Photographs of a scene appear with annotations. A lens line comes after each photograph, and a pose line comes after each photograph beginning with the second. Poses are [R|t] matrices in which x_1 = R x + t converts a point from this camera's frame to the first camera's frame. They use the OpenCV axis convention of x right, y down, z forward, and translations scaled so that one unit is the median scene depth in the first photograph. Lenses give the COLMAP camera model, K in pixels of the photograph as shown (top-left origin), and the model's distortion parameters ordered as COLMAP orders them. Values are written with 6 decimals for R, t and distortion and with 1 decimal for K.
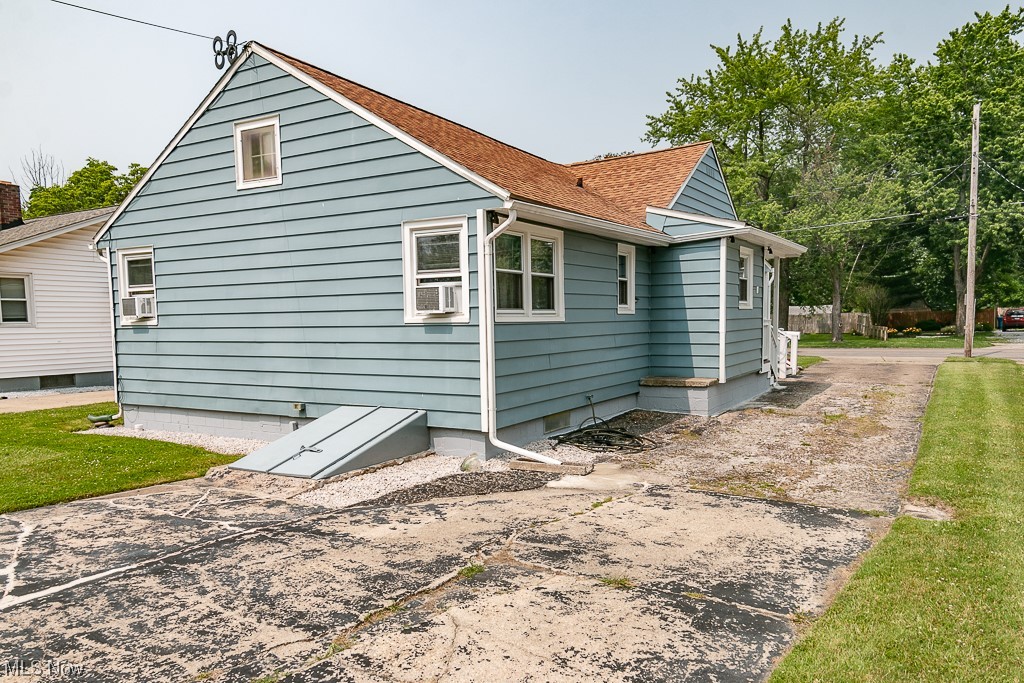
lens RADIAL K [[739.3, 0, 512.1], [0, 739.3, 380.6], [0, 0, 1]] dist [0.036821, -0.001718]
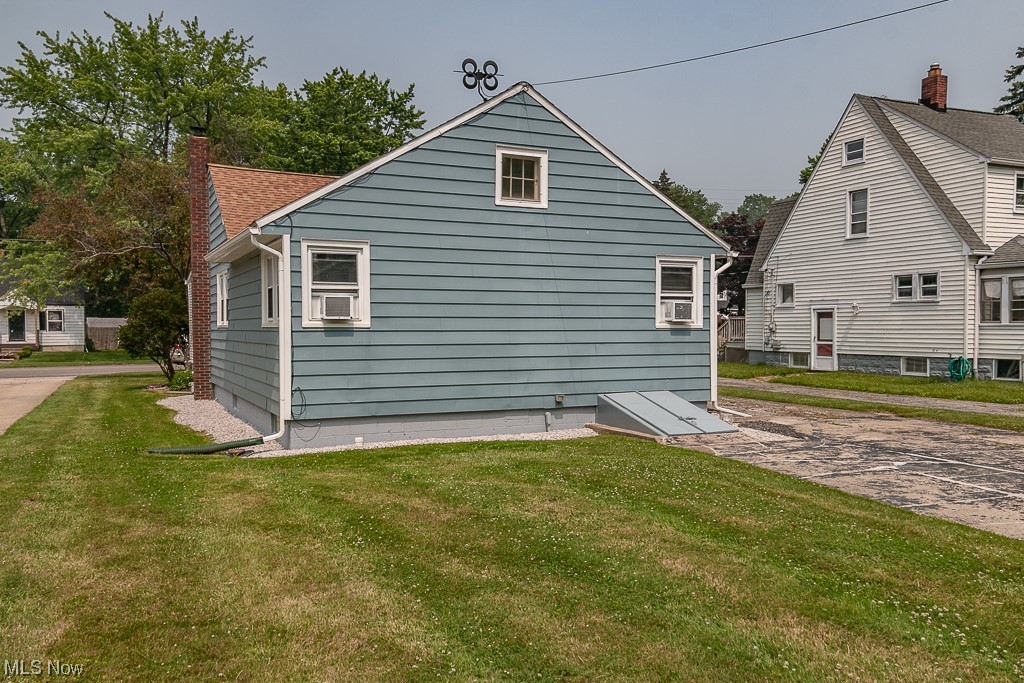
lens RADIAL K [[842.8, 0, 512.0], [0, 842.8, 341.5], [0, 0, 1]] dist [0.085967, -0.001333]
pose [[0.561374, -0.002262, 0.827559, -1.439531], [0.057717, 0.997668, -0.036426, -0.010270], [-0.825547, 0.068213, 0.560195, 0.313801]]
